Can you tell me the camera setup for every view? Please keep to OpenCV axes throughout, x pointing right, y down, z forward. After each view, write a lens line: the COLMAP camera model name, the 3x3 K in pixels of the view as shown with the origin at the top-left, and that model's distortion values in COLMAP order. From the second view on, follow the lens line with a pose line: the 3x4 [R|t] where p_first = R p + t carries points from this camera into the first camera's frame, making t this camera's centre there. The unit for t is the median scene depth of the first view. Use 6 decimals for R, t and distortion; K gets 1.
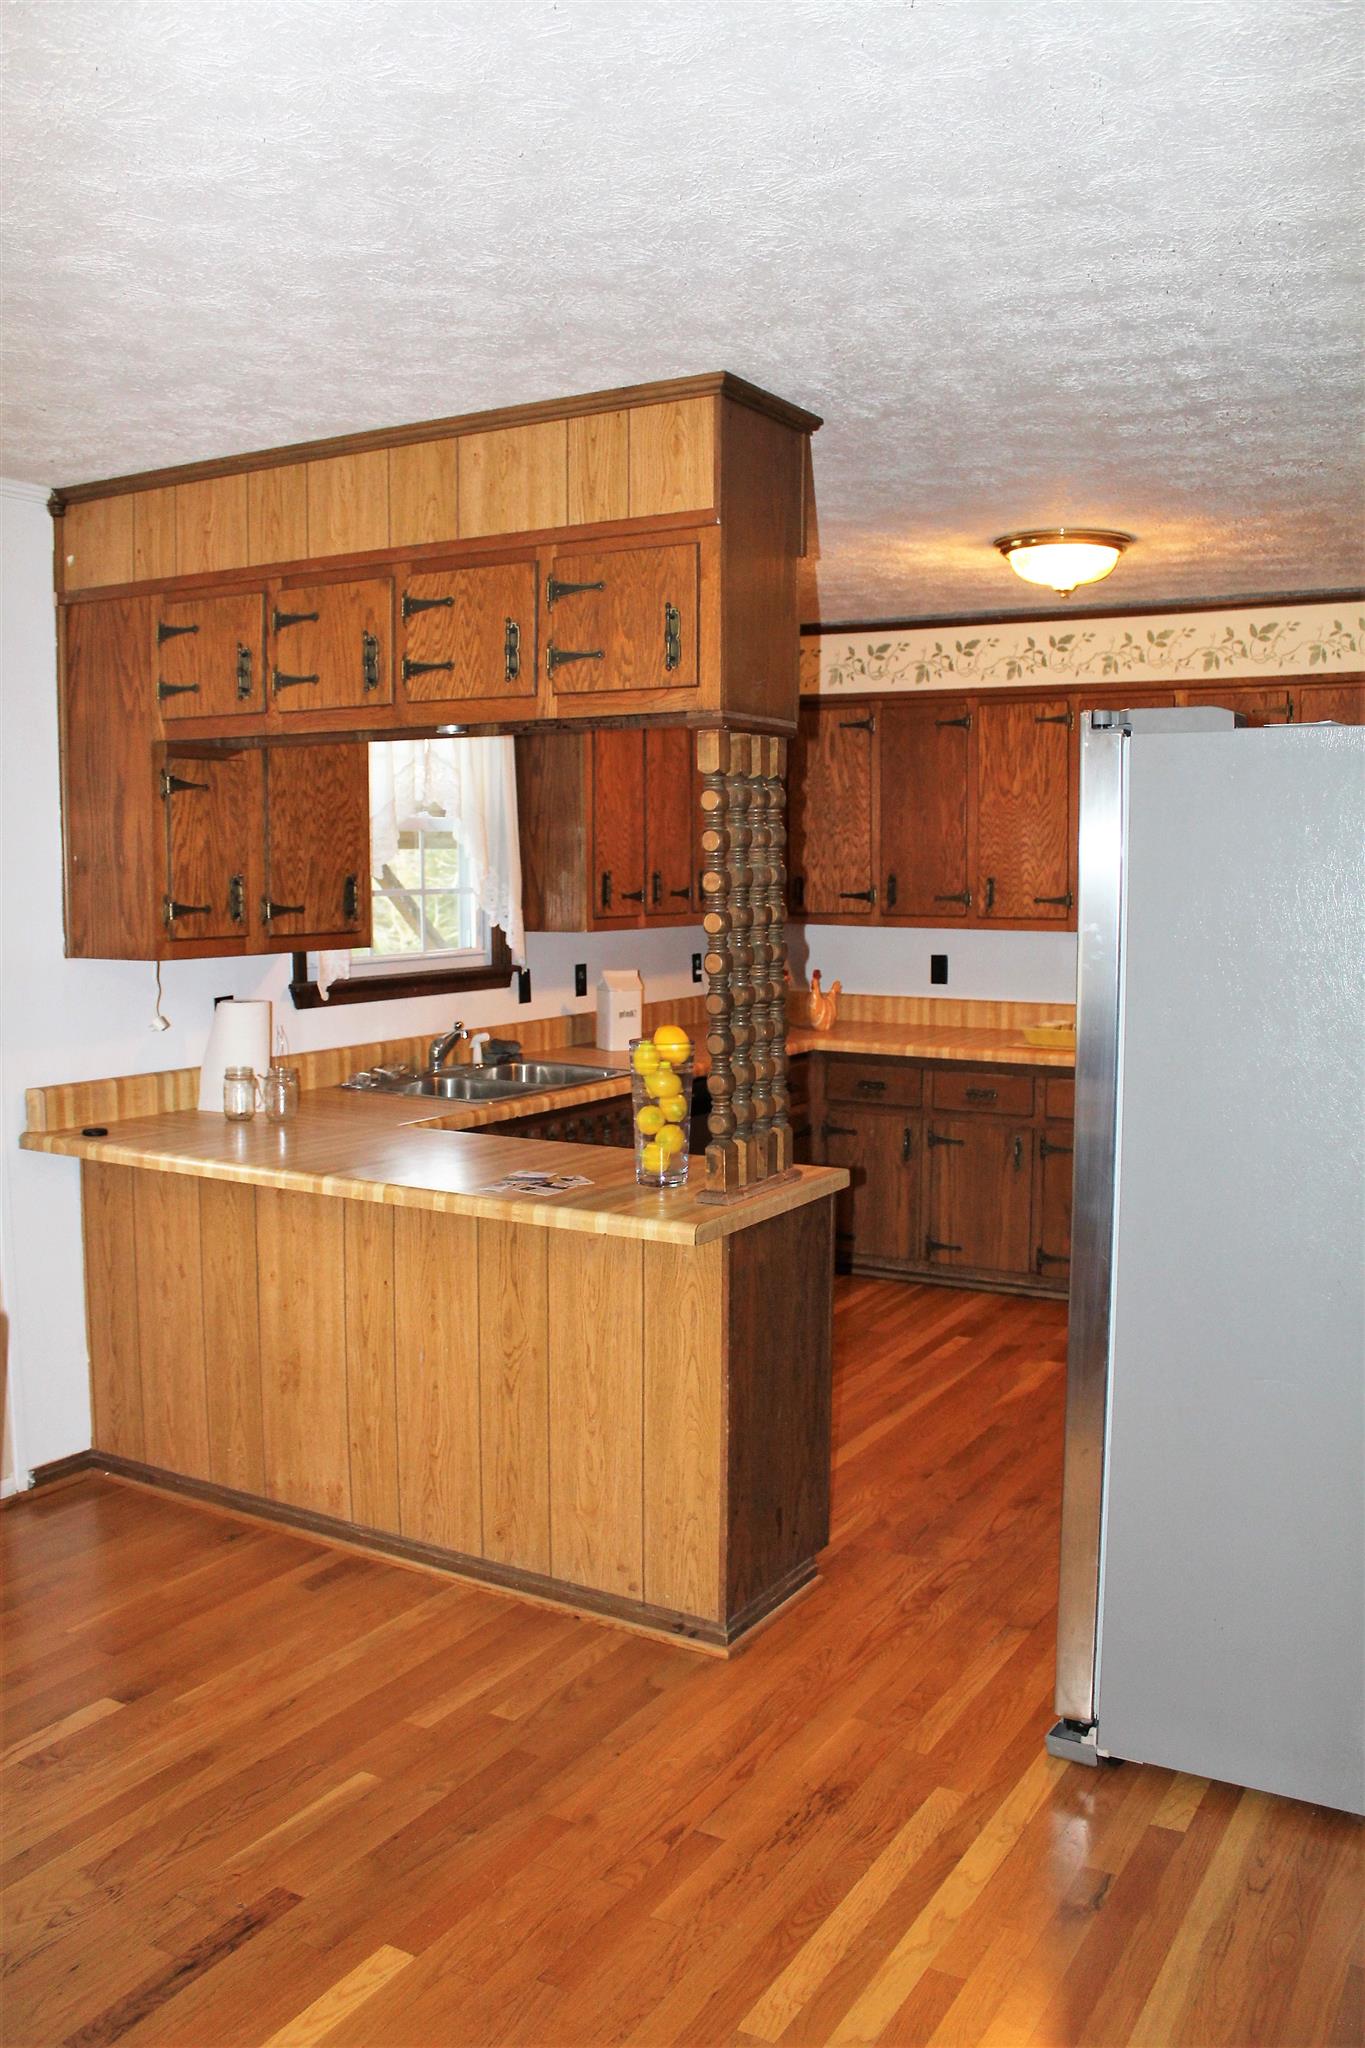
lens RADIAL K [[1709.3, 0, 688.4], [0, 1709.3, 1046.4], [0, 0, 1]] dist [-0.196175, 0.206674]
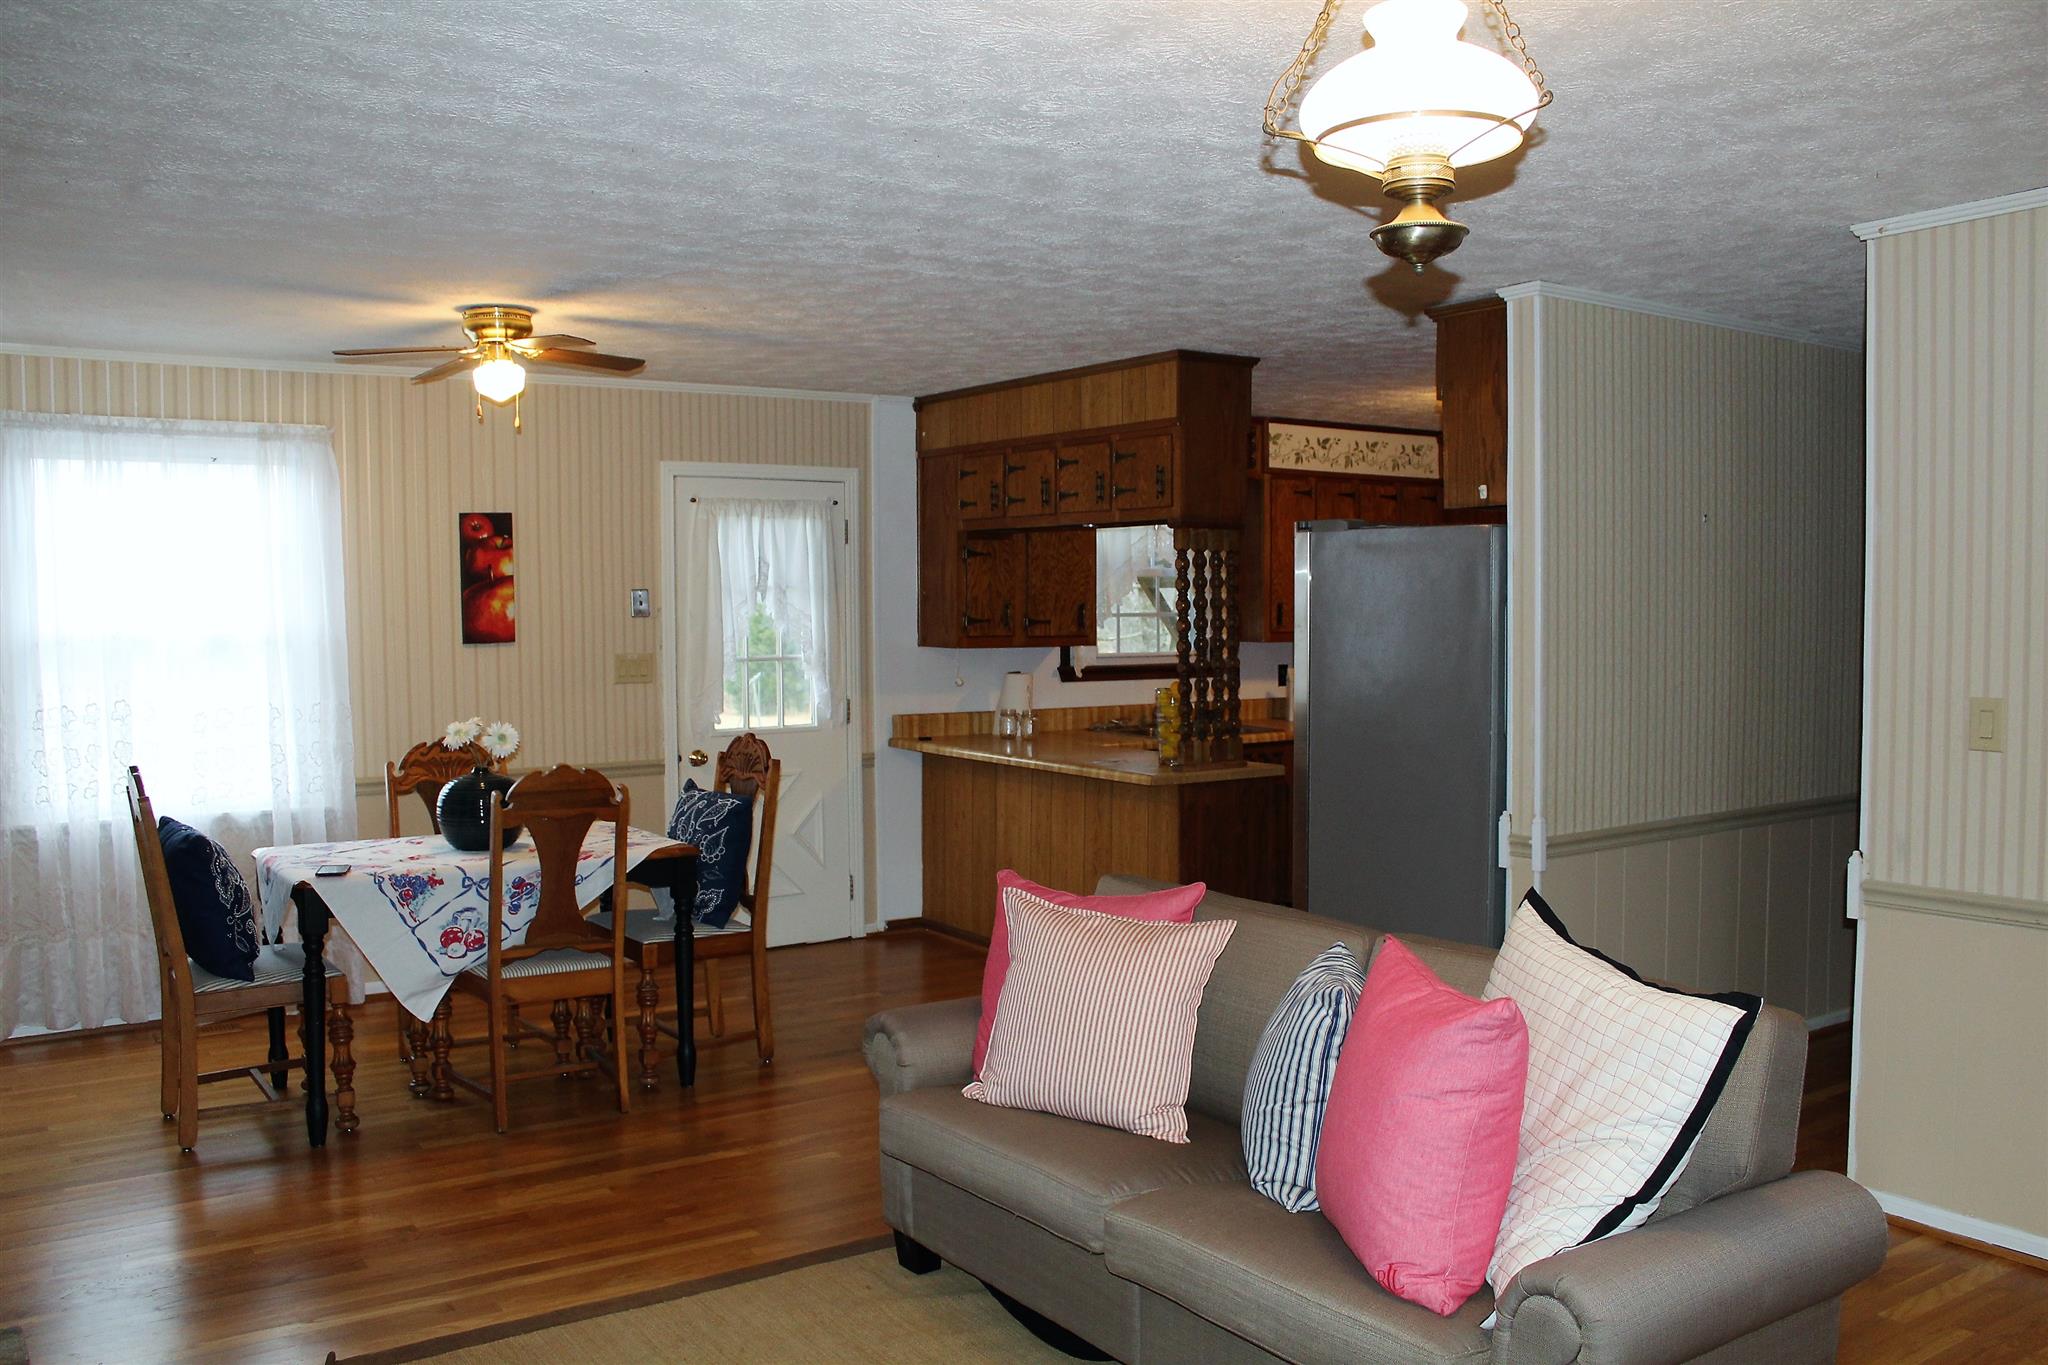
lens RADIAL K [[1709.3, 0, 971.6], [0, 1709.3, 690.5], [0, 0, 1]] dist [-0.196175, 0.206674]
pose [[0.892696, 0.019398, -0.450242, 0.538208], [-0.043892, 0.998066, -0.044025, 0.077441], [0.448517, 0.059063, 0.891820, -0.668494]]
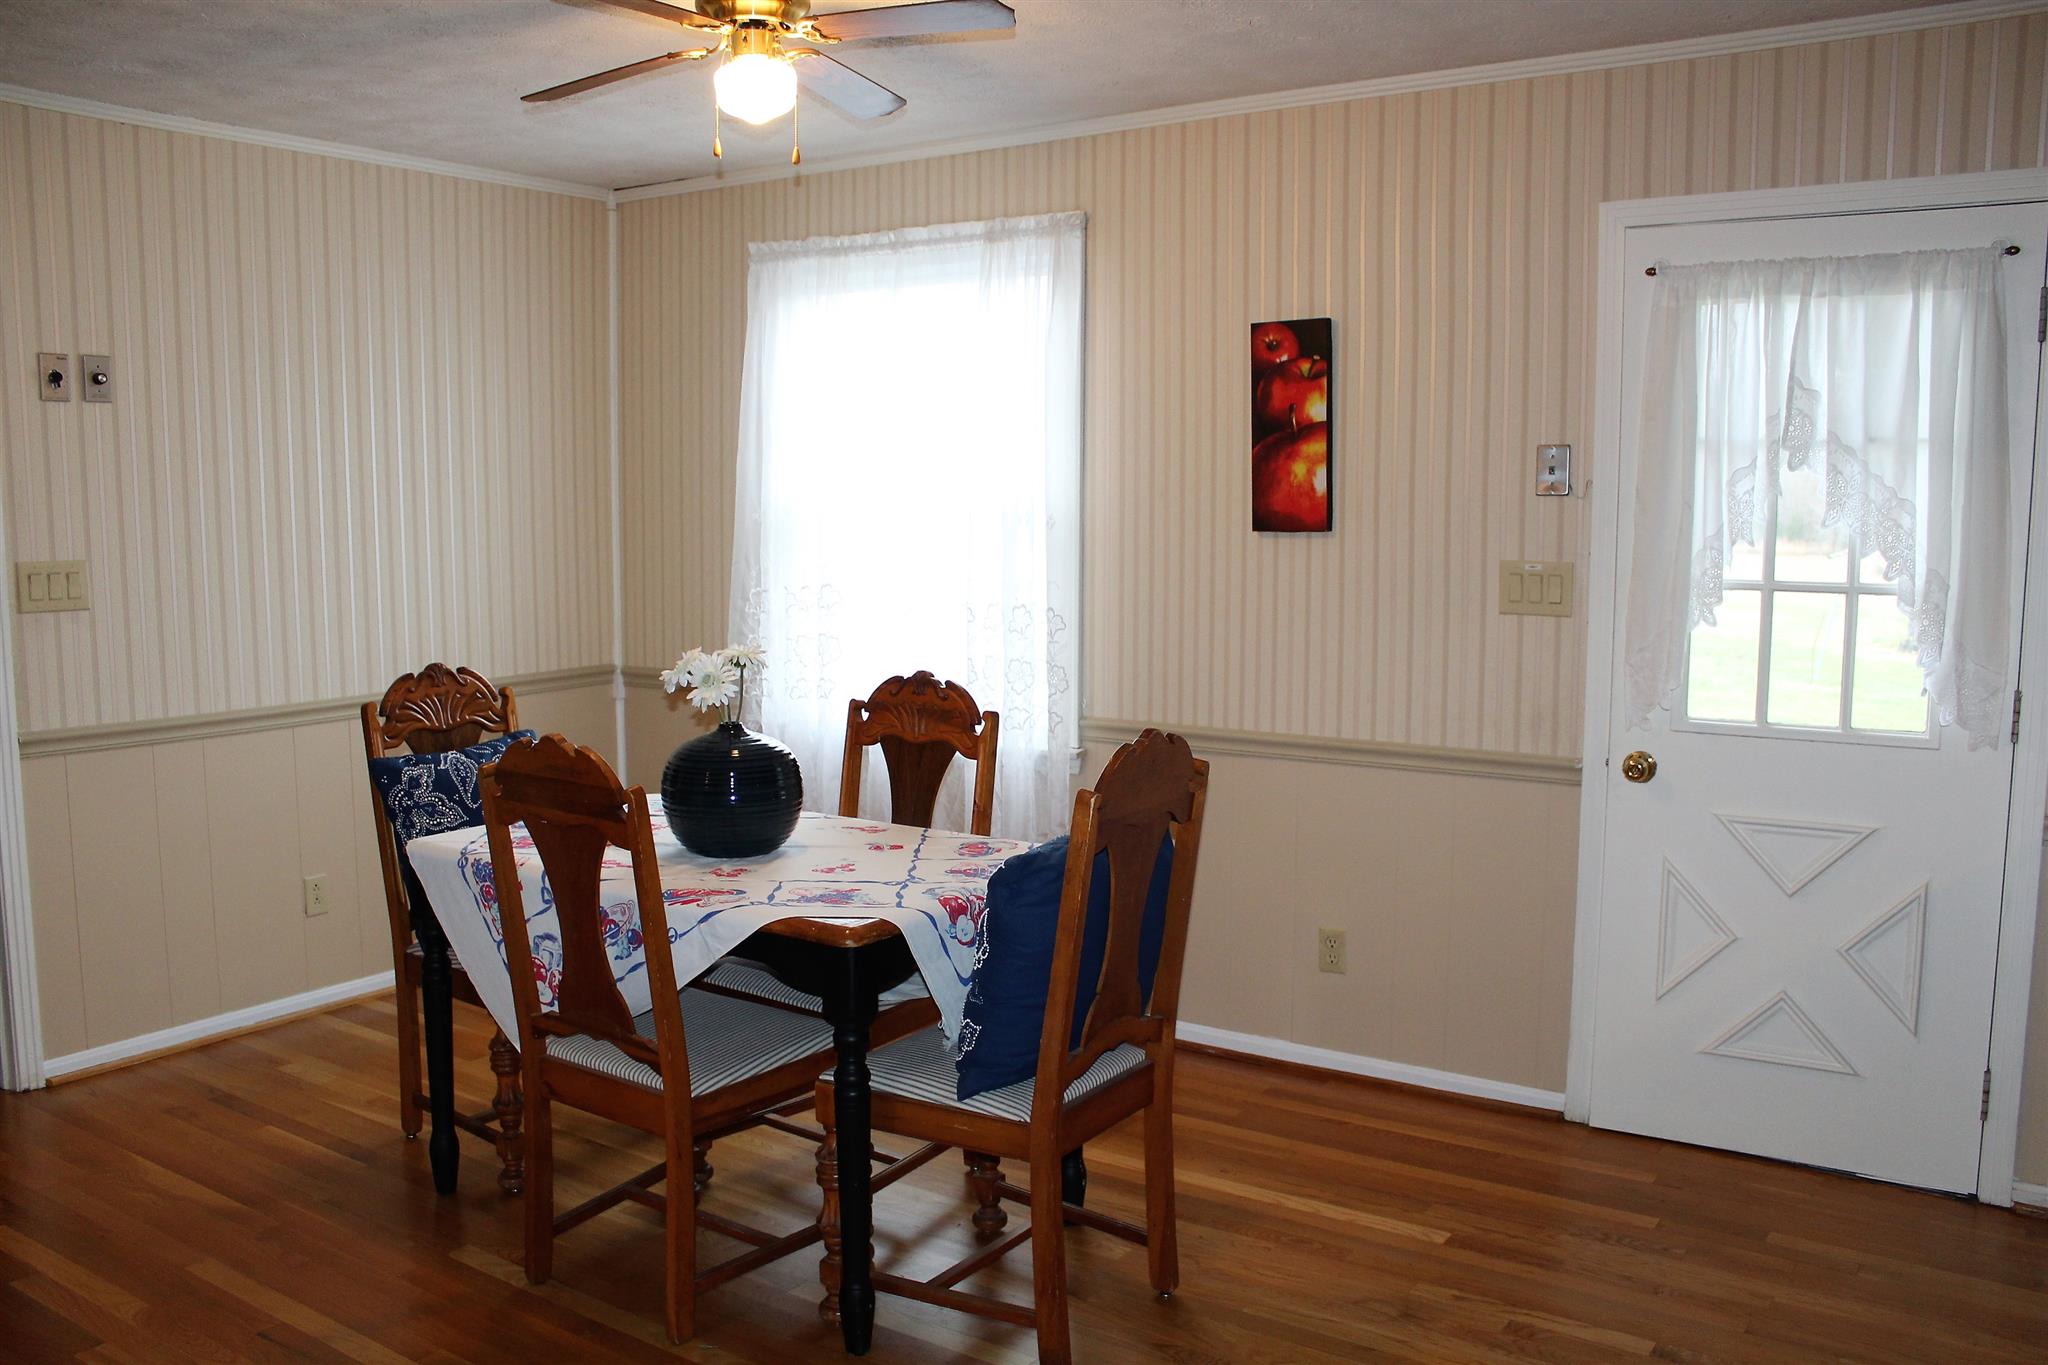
lens RADIAL K [[1709.3, 0, 971.6], [0, 1709.3, 690.5], [0, 0, 1]] dist [-0.196175, 0.206674]
pose [[-0.091041, 0.119549, -0.988645, 0.423941], [-0.104128, 0.986183, 0.128840, -0.038614], [0.990388, 0.114675, -0.077335, 0.495084]]
